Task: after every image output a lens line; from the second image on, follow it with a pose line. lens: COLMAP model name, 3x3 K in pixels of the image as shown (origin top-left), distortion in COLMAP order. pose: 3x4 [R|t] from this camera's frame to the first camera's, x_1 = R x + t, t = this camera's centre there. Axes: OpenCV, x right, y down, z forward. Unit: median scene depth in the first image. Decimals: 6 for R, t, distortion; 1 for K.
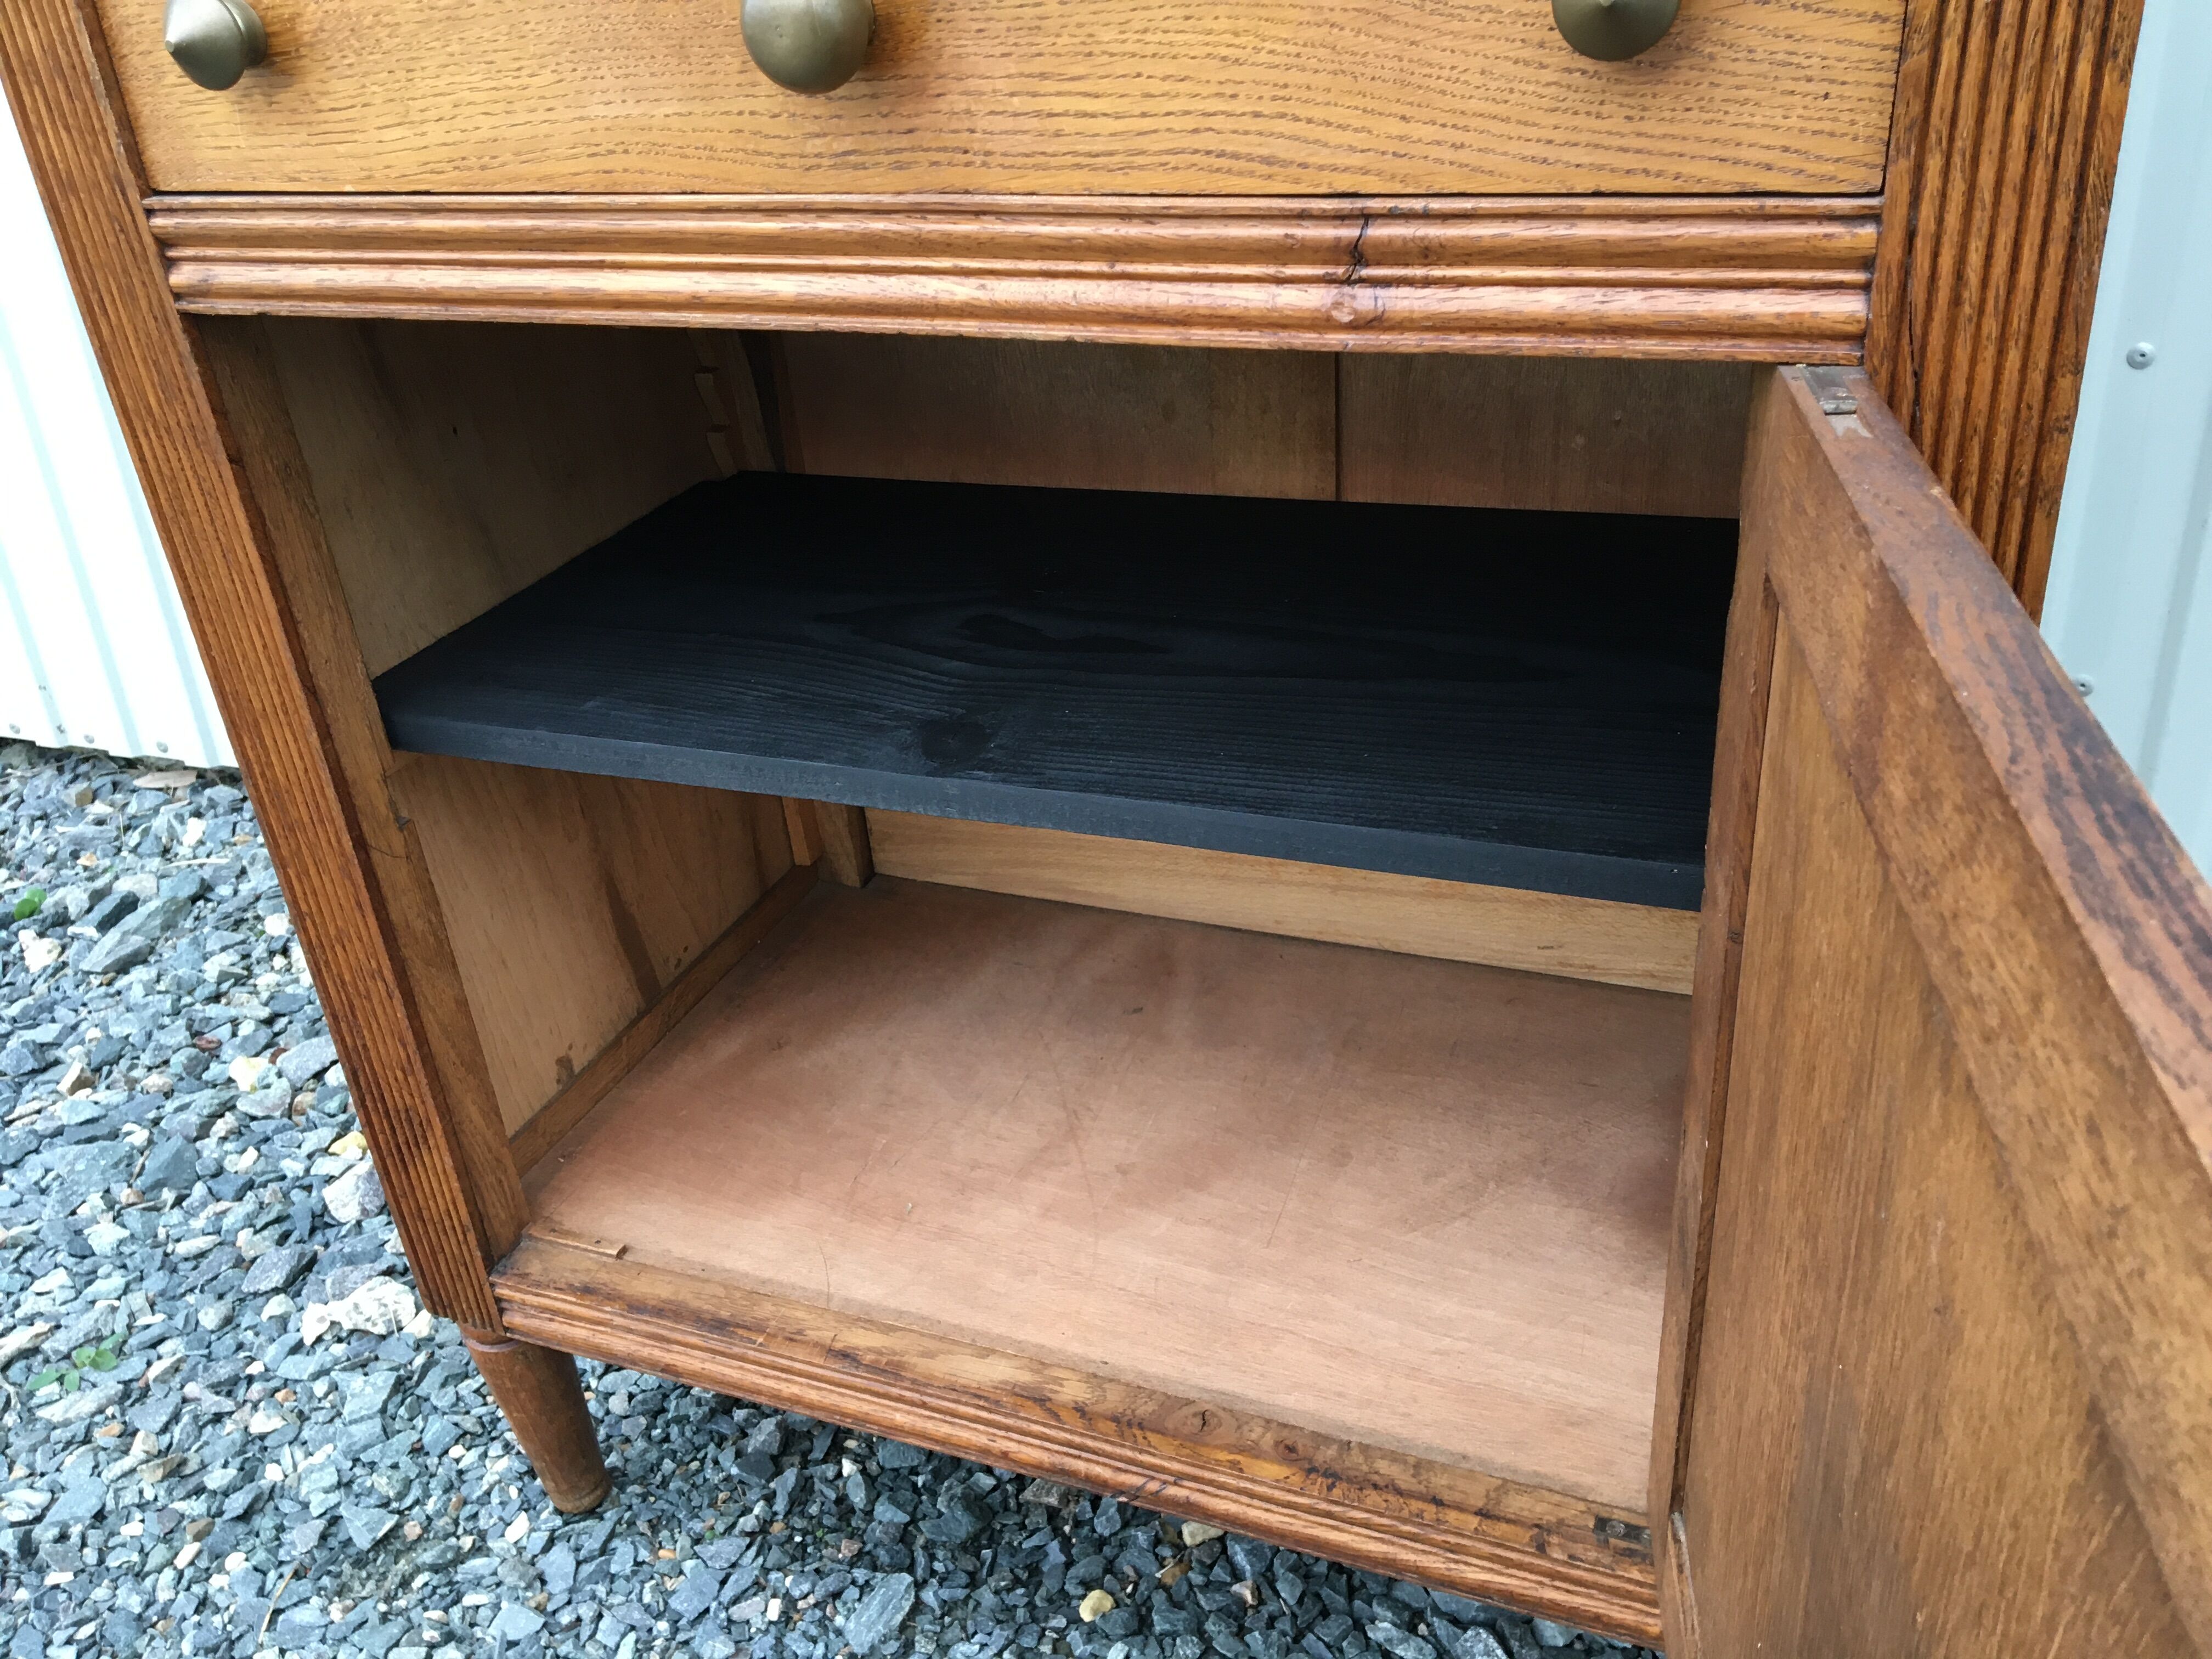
lens RADIAL K [[1869.4, 0, 1098.8], [0, 1869.4, 830.7], [0, 0, 1]] dist [0.053669, -0.066953]
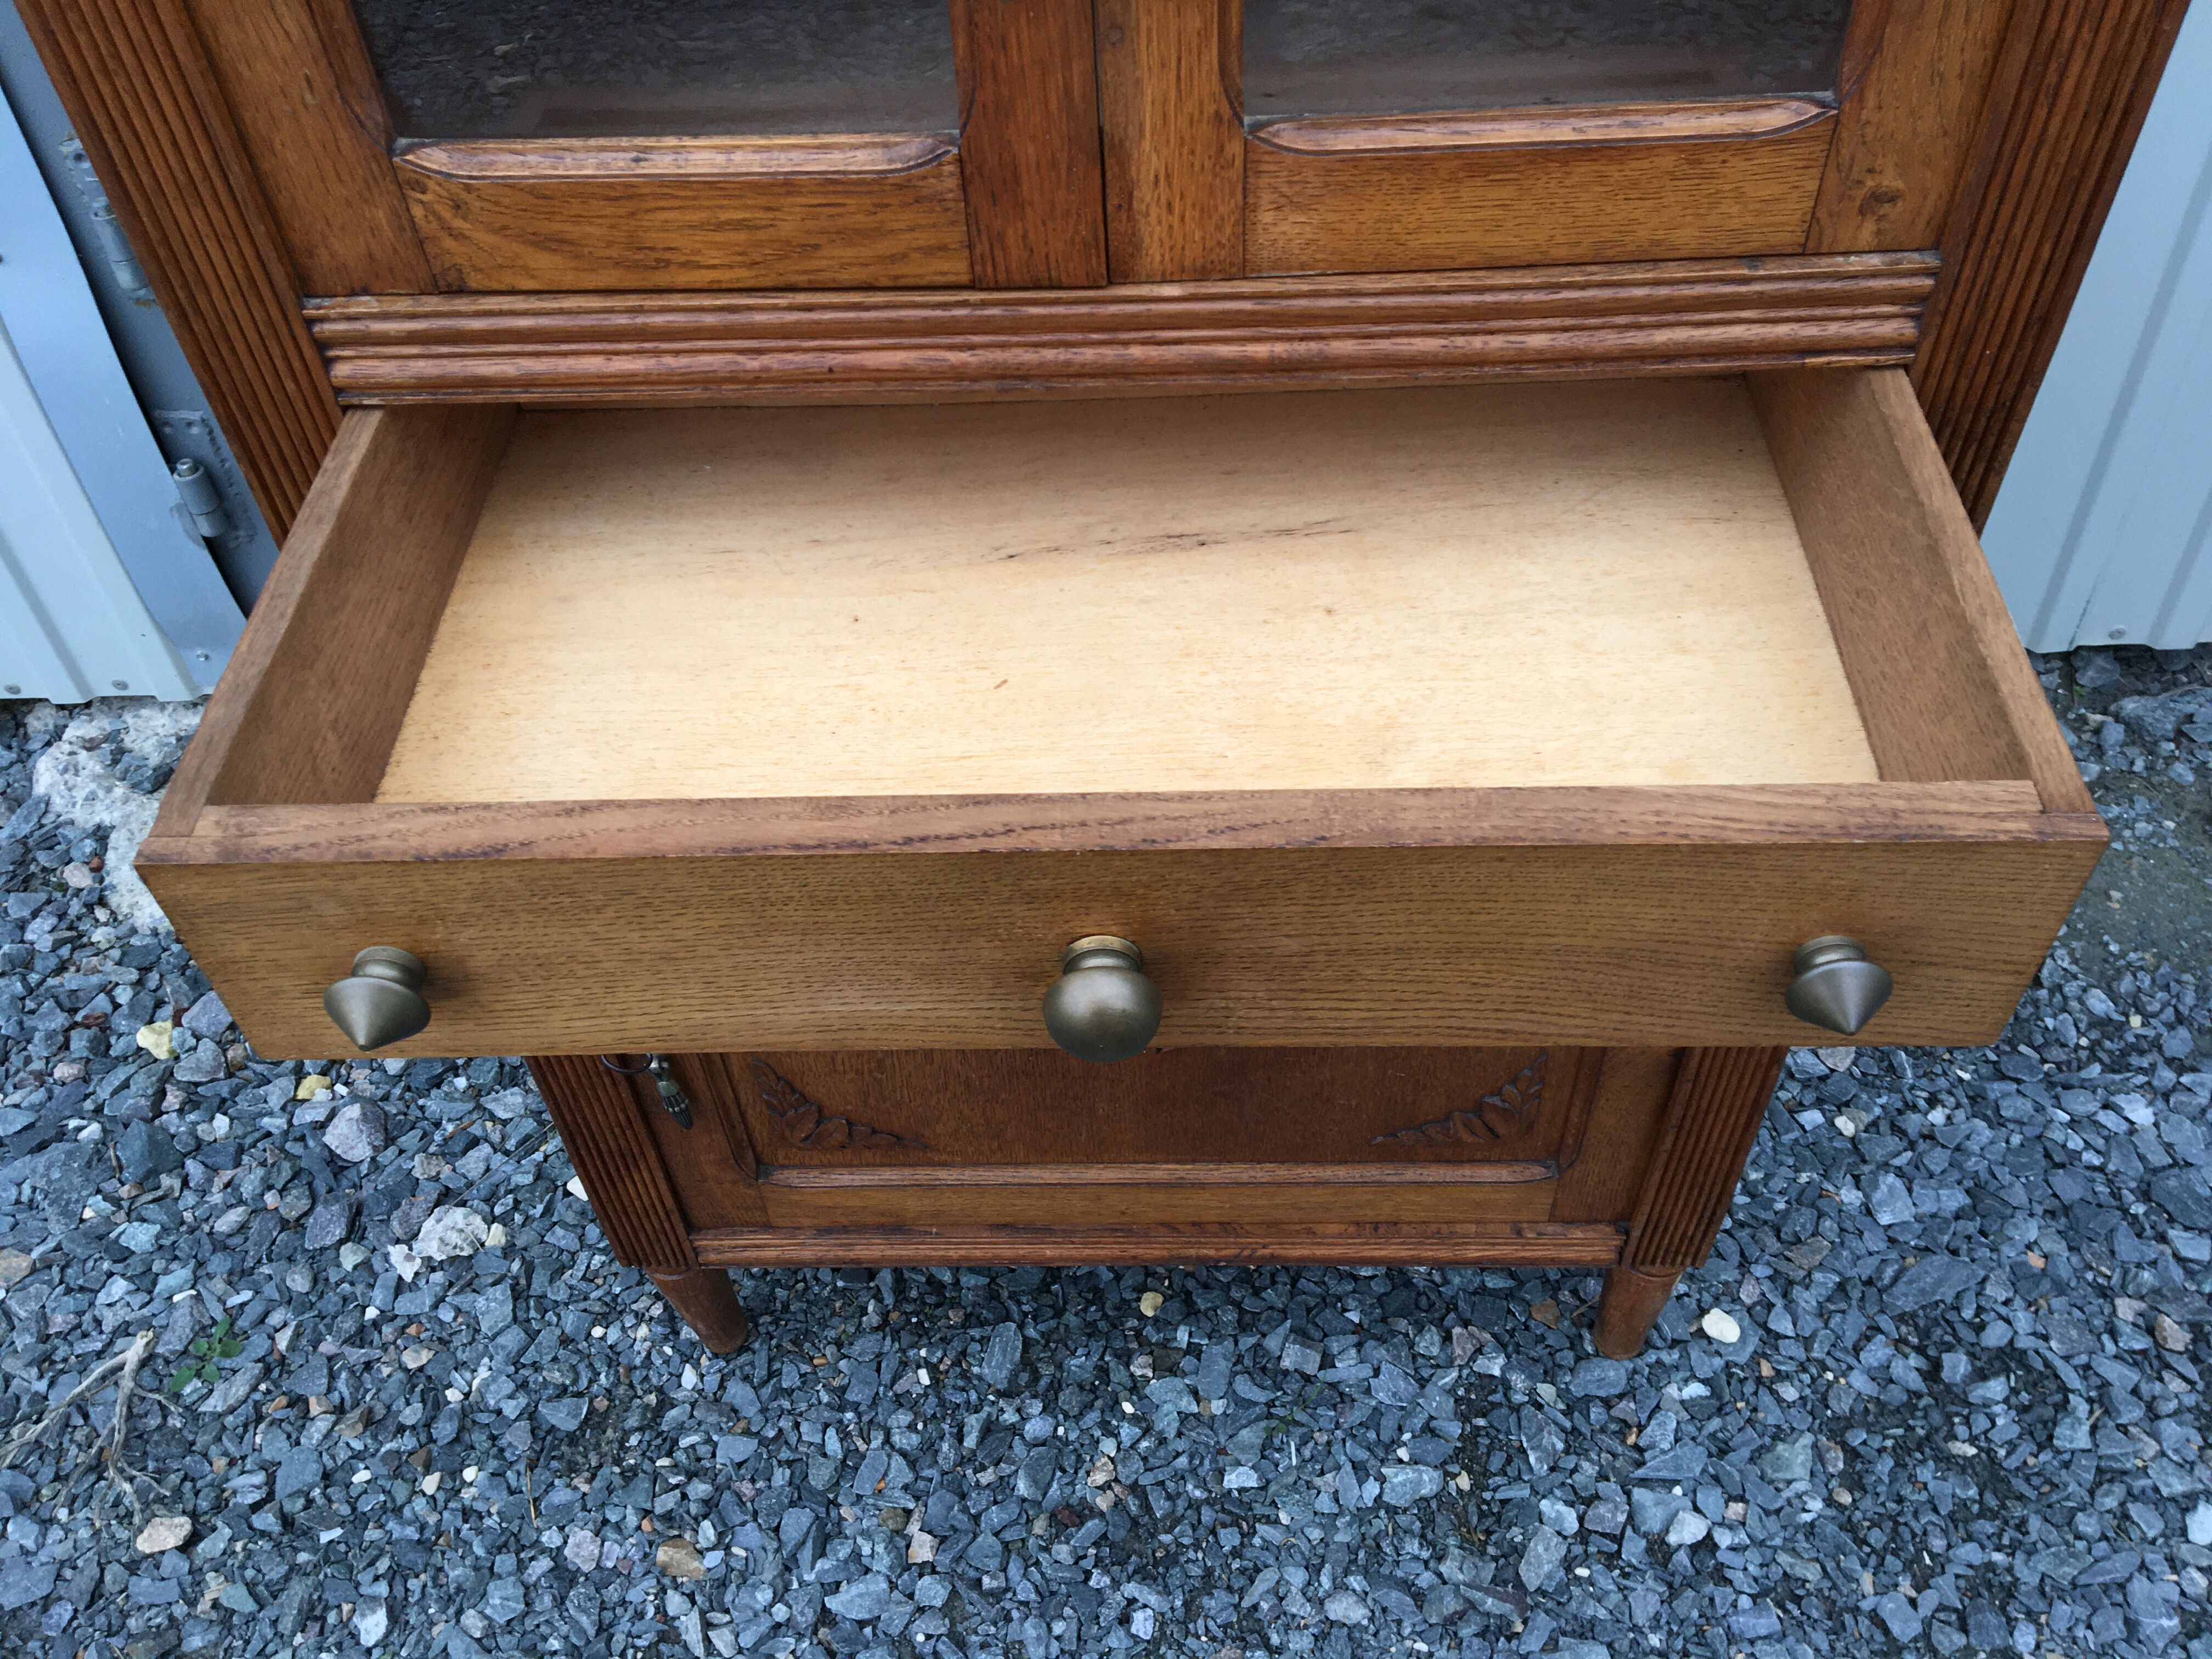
lens RADIAL K [[1852.5, 0, 1099.2], [0, 1852.5, 832.1], [0, 0, 1]] dist [0.084811, -0.133068]
pose [[0.933914, -0.239237, 0.265651, -0.282703], [0.150570, 0.937186, 0.314661, -0.313594], [-0.324242, -0.253868, 0.911273, -0.137304]]
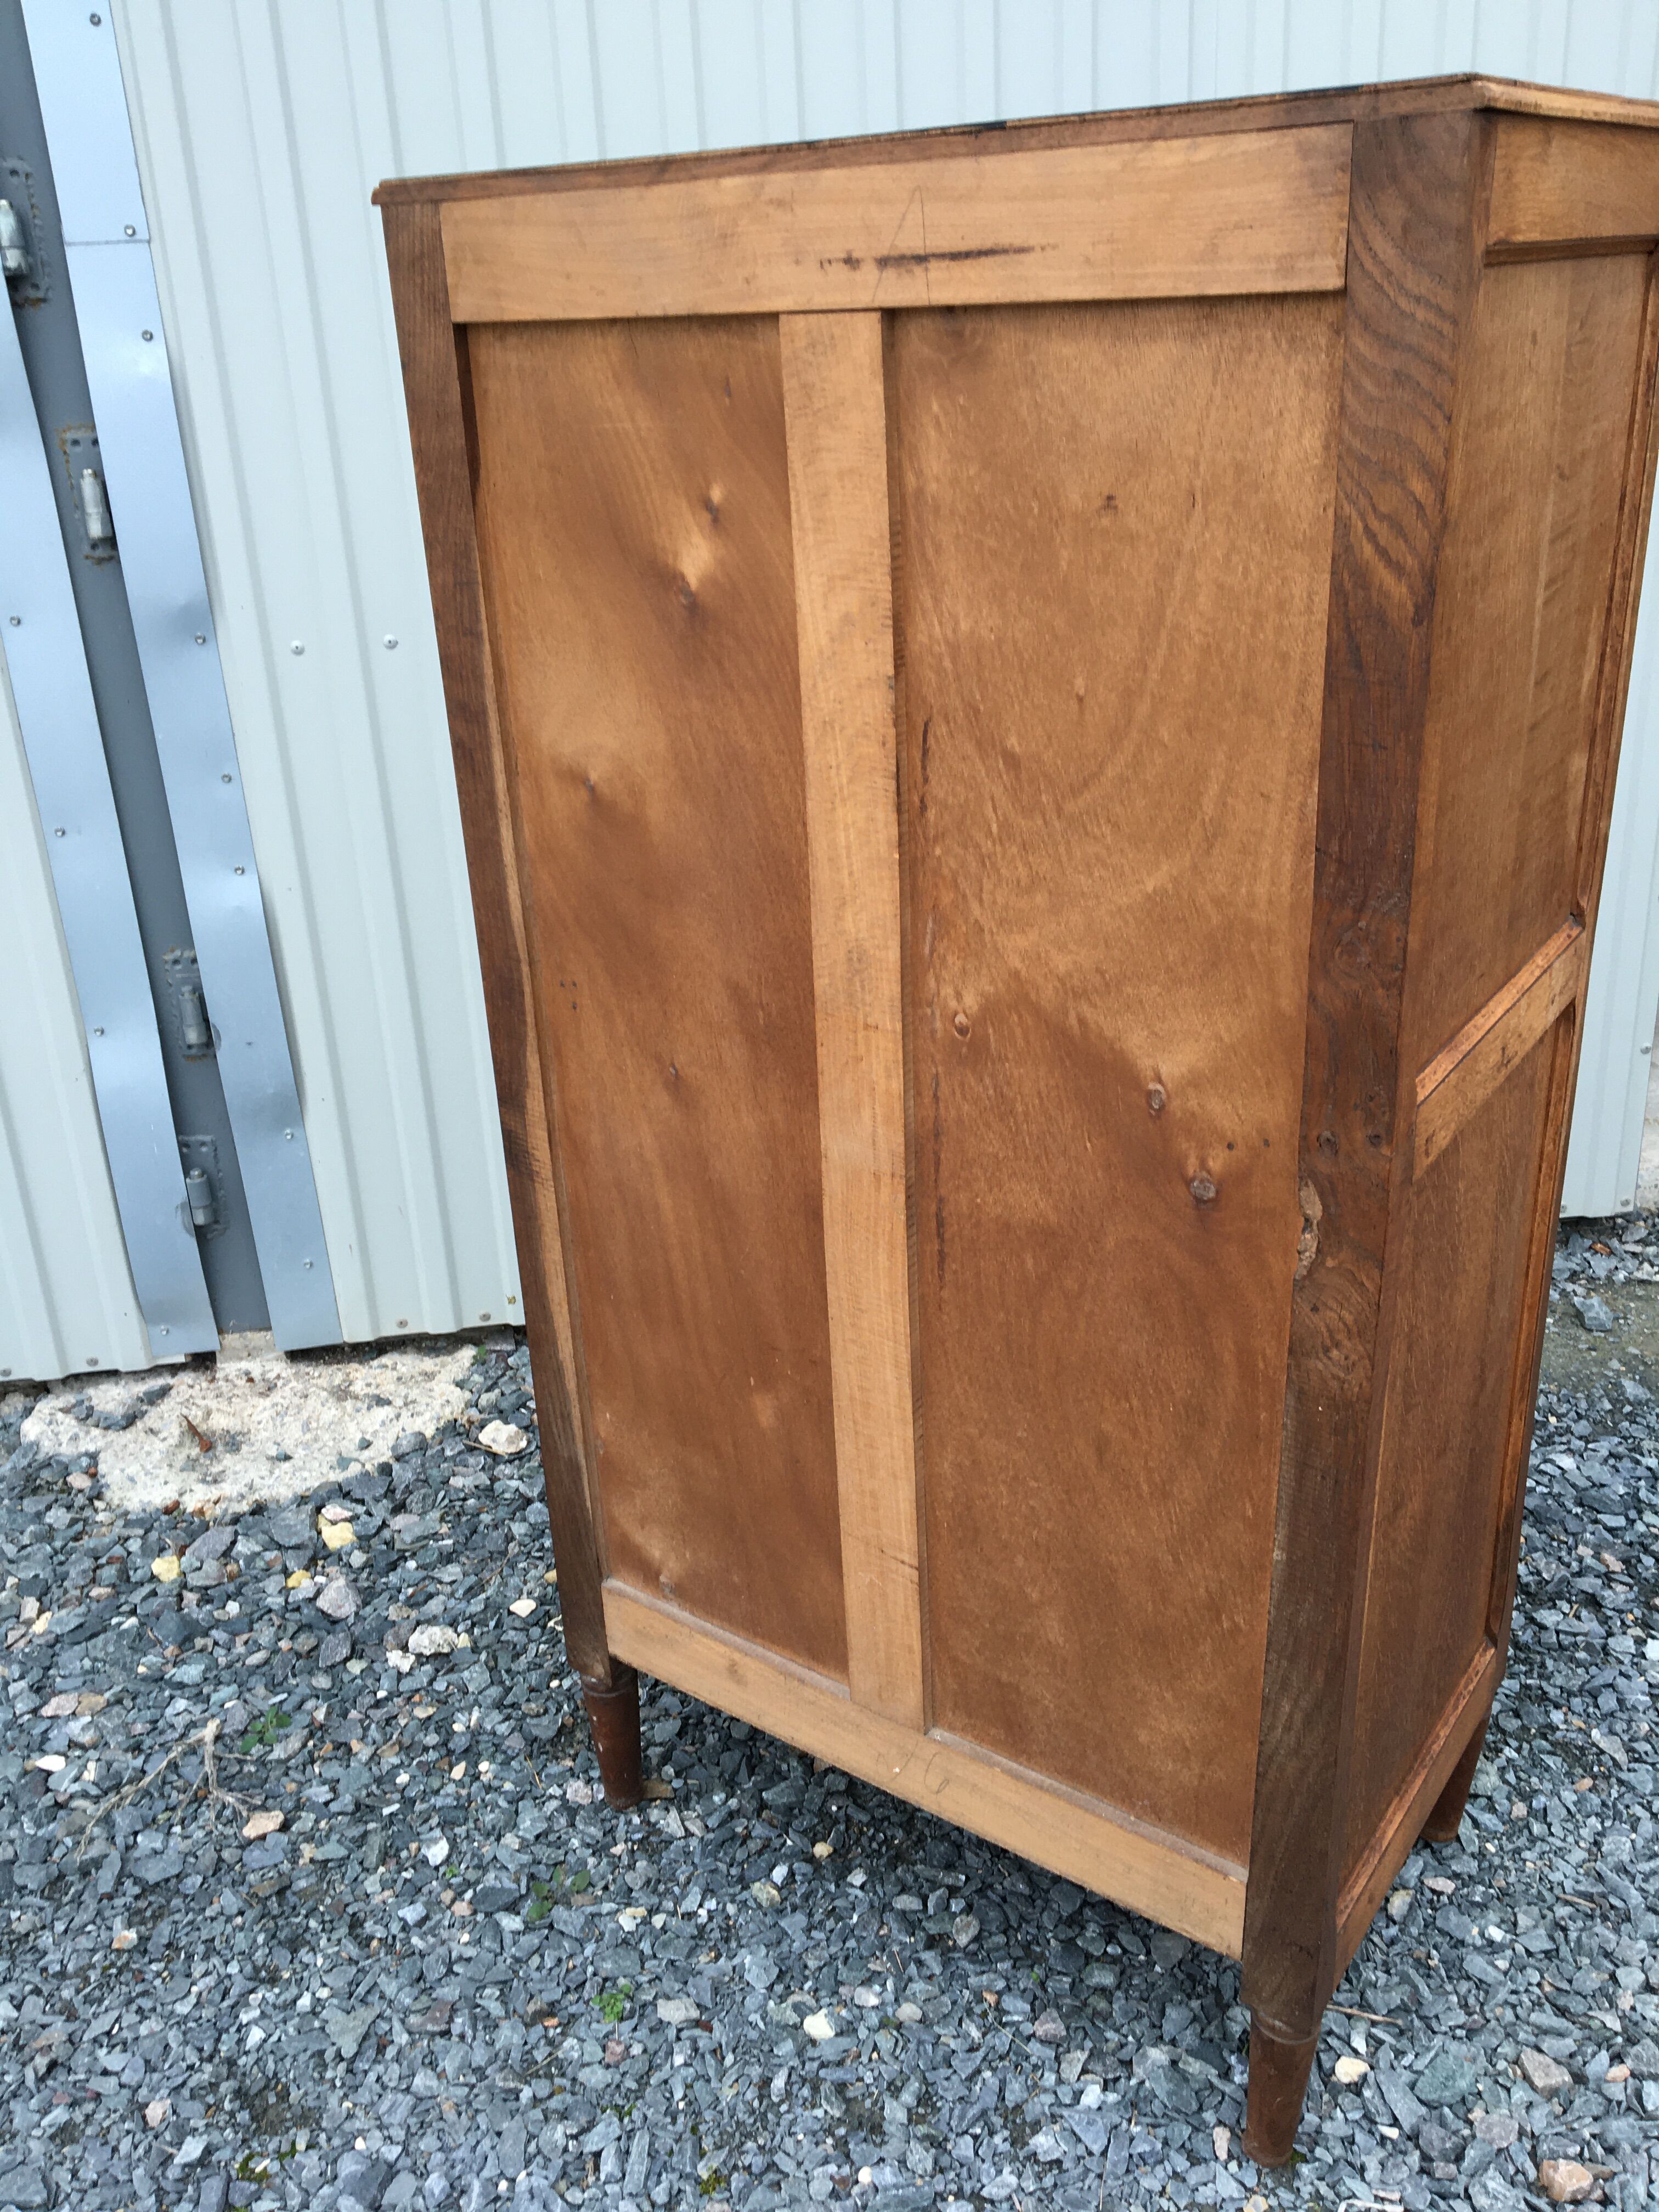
lens RADIAL K [[1852.5, 0, 835.7], [0, 1852.5, 1098.0], [0, 0, 1]] dist [0.084811, -0.133068]
pose [[0.871800, -0.160661, 0.462766, -0.819121], [0.212089, 0.975349, -0.060935, -0.030071], [-0.441568, 0.151270, 0.884384, -0.685659]]
